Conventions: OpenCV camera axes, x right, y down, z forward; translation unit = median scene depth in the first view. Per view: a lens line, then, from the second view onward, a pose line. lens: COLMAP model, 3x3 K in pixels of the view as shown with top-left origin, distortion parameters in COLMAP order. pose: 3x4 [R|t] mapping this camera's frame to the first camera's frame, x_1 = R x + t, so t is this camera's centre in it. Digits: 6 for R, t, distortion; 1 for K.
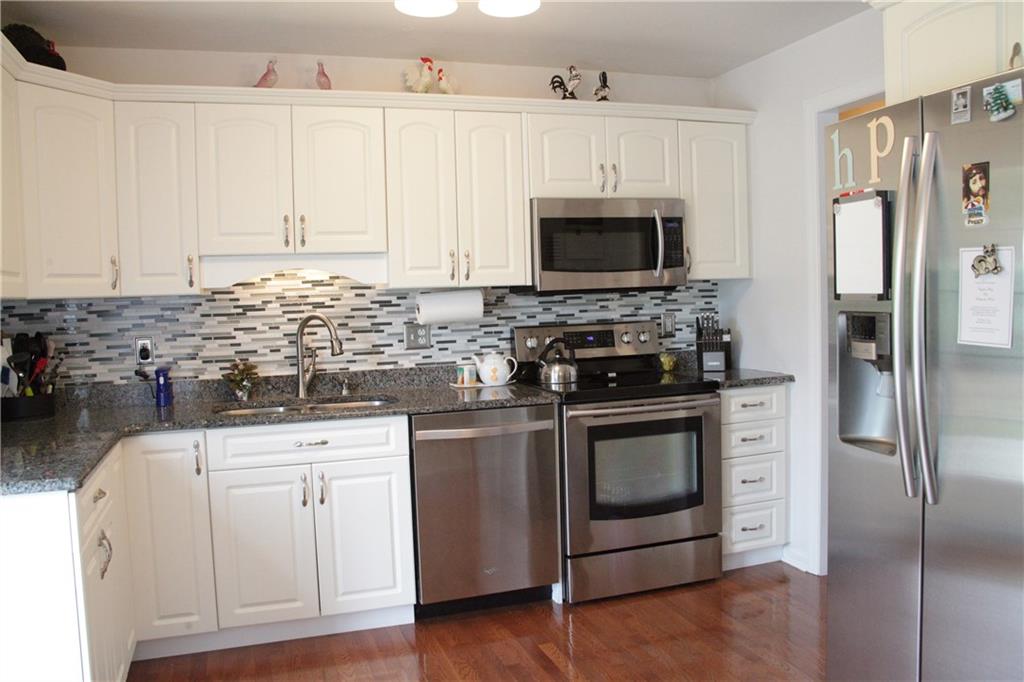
lens RADIAL K [[829.4, 0, 512.0], [0, 829.4, 341.0], [0, 0, 1]] dist [-0.173895, 0.135047]
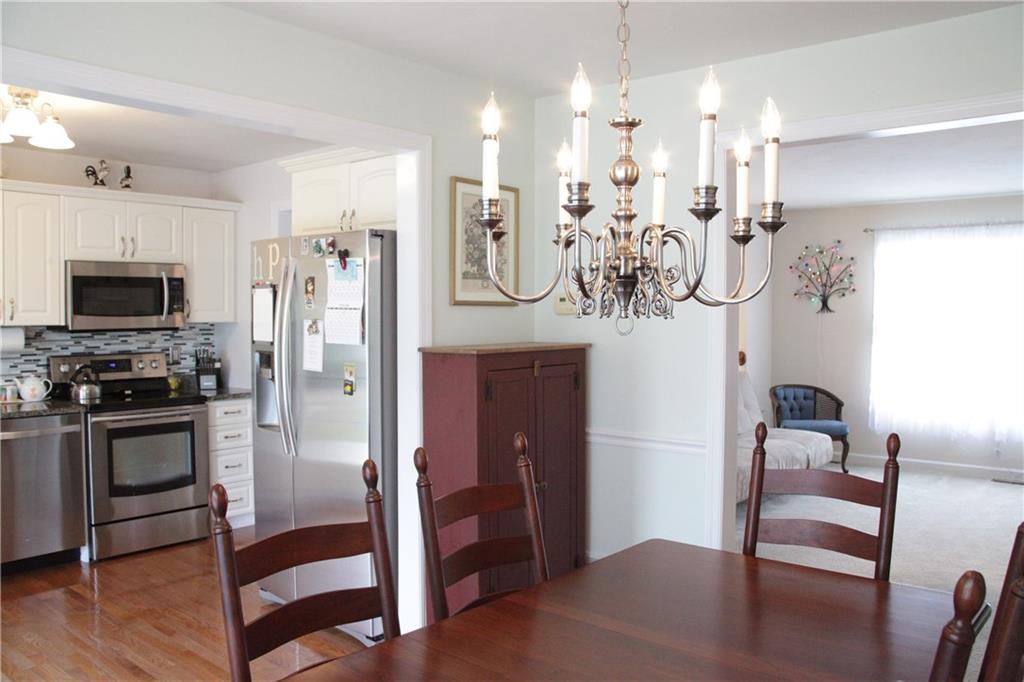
lens RADIAL K [[829.4, 0, 512.0], [0, 829.4, 341.0], [0, 0, 1]] dist [-0.173895, 0.135047]
pose [[0.863851, 0.014778, 0.503530, 0.001584], [0.000760, 0.999530, -0.030638, -0.002081], [-0.503746, 0.026850, 0.863434, -0.455321]]
